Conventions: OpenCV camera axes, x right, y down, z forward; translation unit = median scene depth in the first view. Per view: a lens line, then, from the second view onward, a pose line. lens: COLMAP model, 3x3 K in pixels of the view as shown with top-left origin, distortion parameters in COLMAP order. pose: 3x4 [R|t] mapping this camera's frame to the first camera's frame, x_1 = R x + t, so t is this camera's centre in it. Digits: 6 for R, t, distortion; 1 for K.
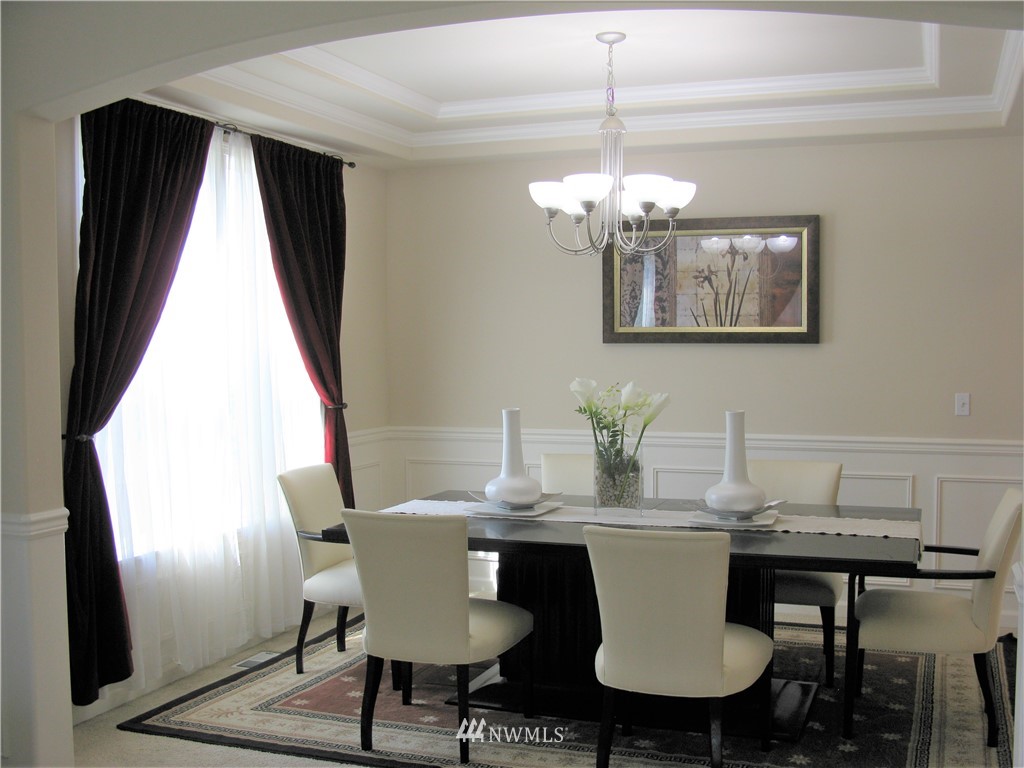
lens RADIAL K [[1041.0, 0, 529.9], [0, 1041.0, 407.0], [0, 0, 1]] dist [-0.202269, 0.225040]
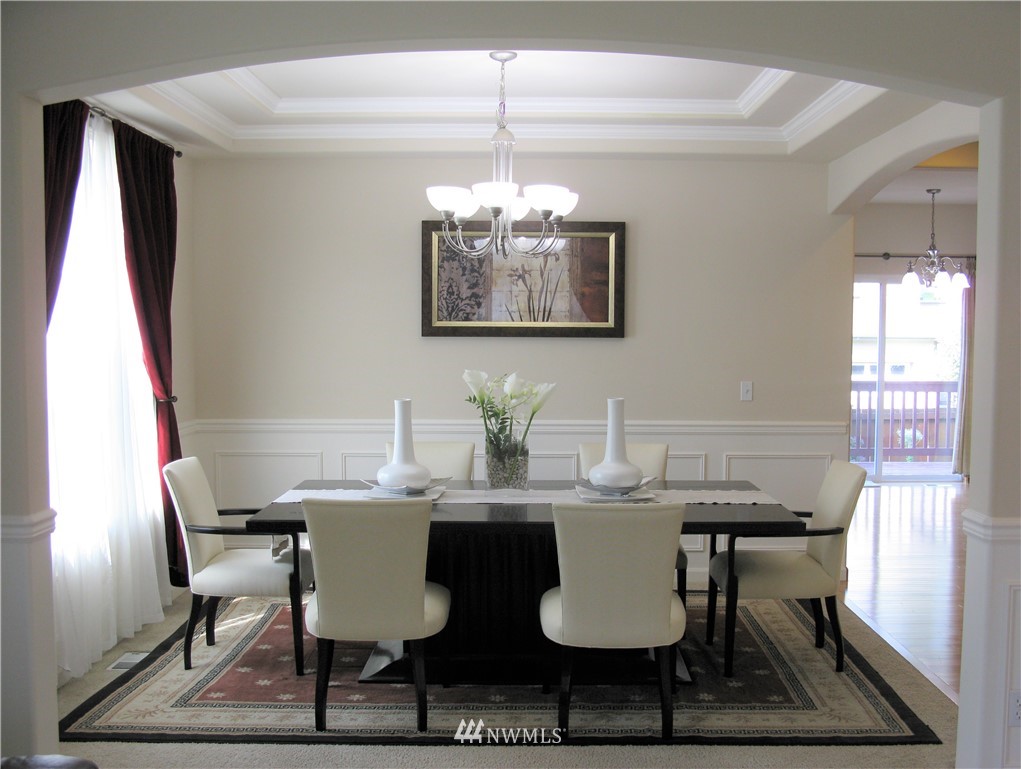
lens RADIAL K [[1037.9, 0, 528.3], [0, 1037.9, 407.4], [0, 0, 1]] dist [-0.202269, 0.225040]
pose [[0.945088, -0.014331, 0.326502, -0.230985], [0.011141, 0.999870, 0.011637, -0.000905], [-0.326626, -0.007360, 0.945125, -0.032850]]
